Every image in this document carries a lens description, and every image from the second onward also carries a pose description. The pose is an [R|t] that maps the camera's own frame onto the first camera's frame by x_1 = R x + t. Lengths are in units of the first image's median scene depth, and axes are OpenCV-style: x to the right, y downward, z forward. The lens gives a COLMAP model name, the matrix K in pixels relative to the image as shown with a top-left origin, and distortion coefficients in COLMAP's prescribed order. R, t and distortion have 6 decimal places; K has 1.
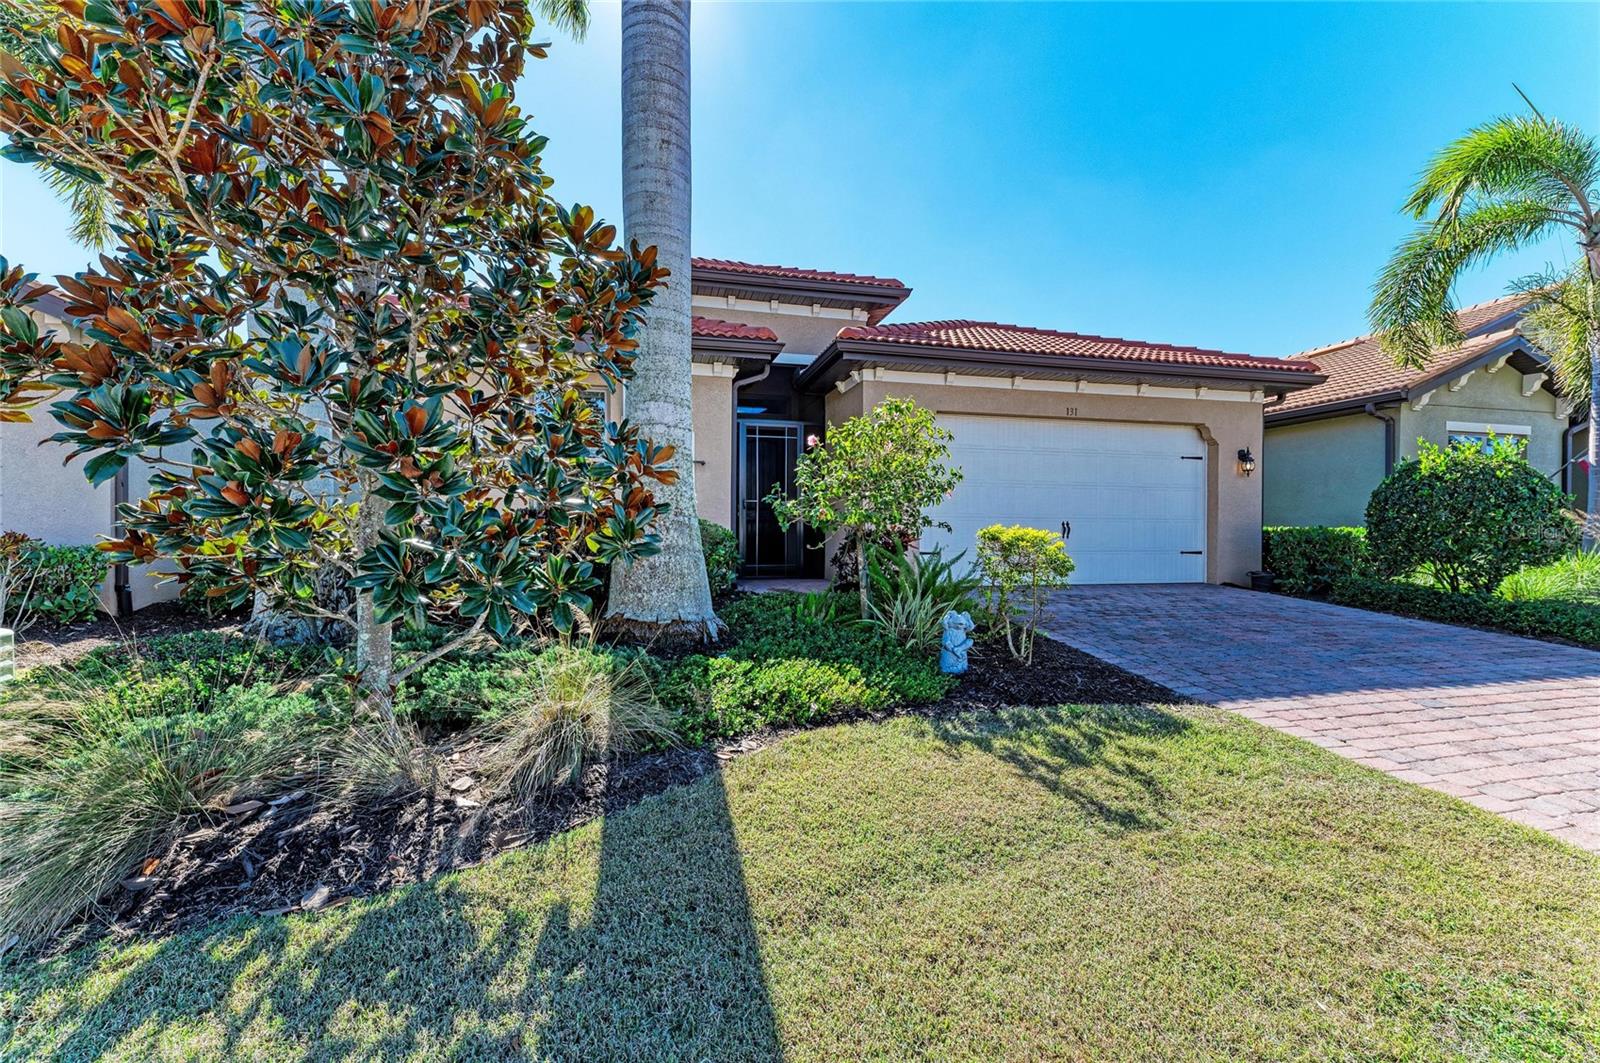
lens RADIAL K [[660.5, 0, 804.2], [0, 660.5, 530.0], [0, 0, 1]] dist [0.034343, -0.011405]
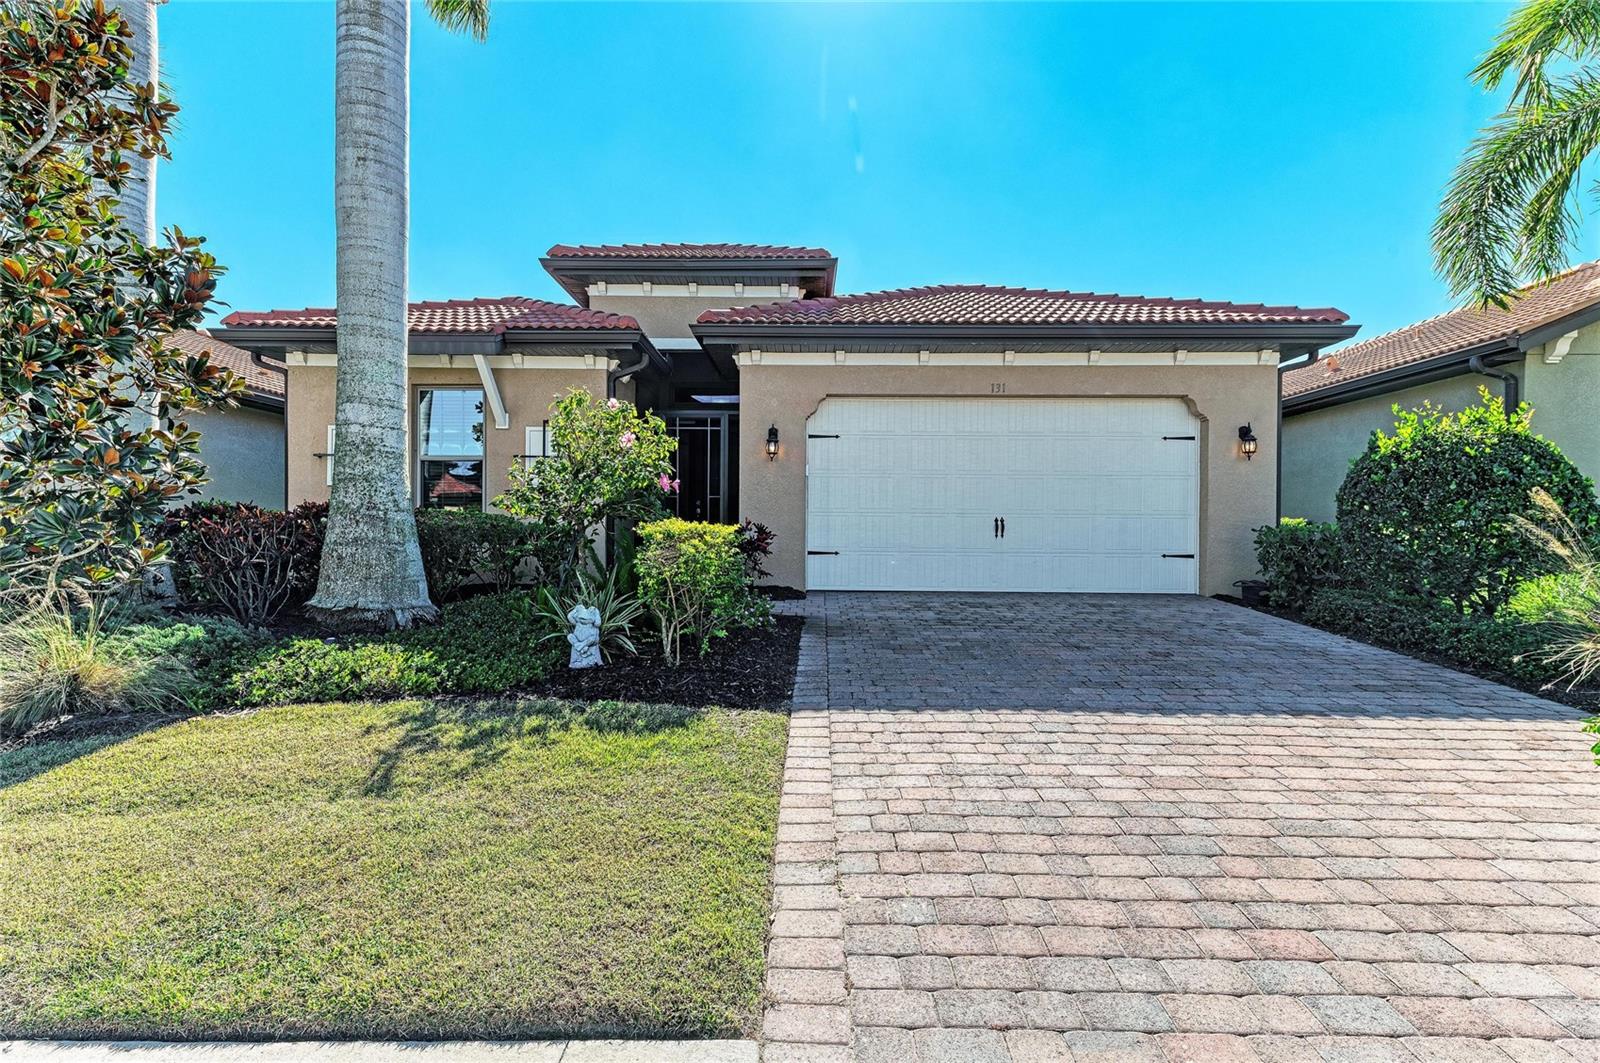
lens RADIAL K [[756.8, 0, 800.0], [0, 756.8, 531.5], [0, 0, 1]] dist [0.029437, -0.011294]
pose [[0.966444, 0.002970, -0.256861, 0.405379], [-0.003055, 0.999995, 0.000069, 0.005696], [0.256860, 0.000718, 0.966448, -0.000972]]
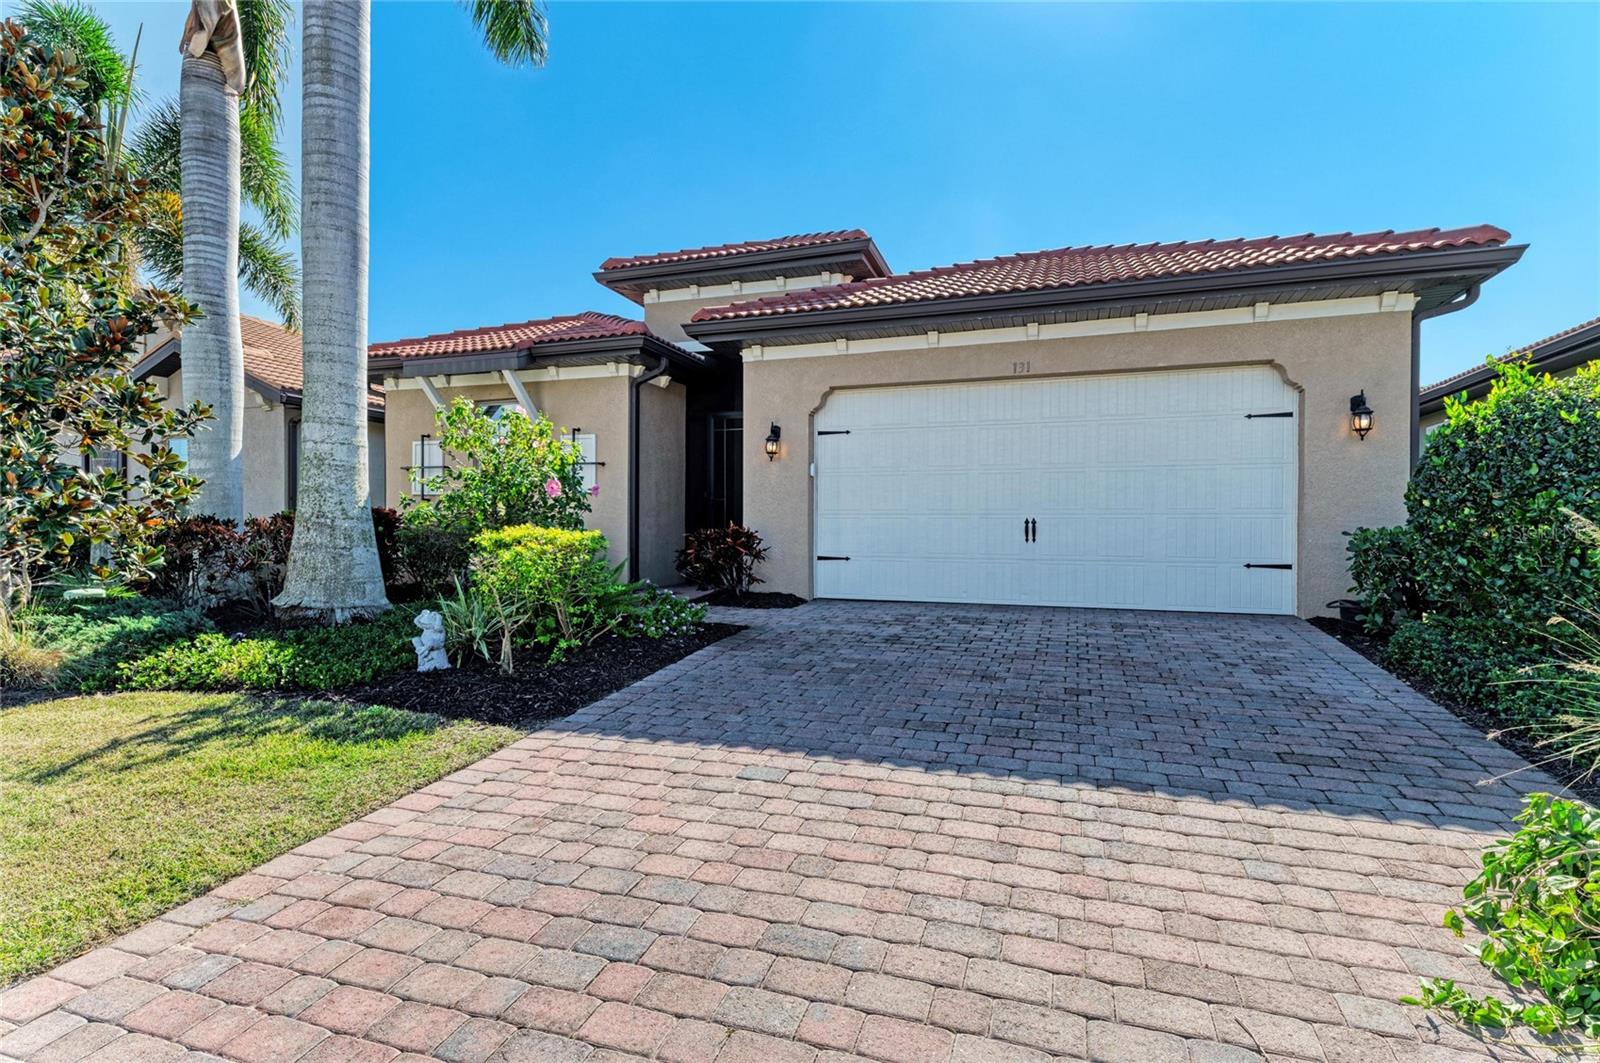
lens RADIAL K [[771.1, 0, 800.0], [0, 771.1, 531.5], [0, 0, 1]] dist [0.032727, -0.013575]
pose [[0.837367, 0.000651, -0.546641, 0.659019], [-0.000455, 1.000000, 0.000495, 0.000802], [0.546641, -0.000165, 0.837367, 0.159358]]
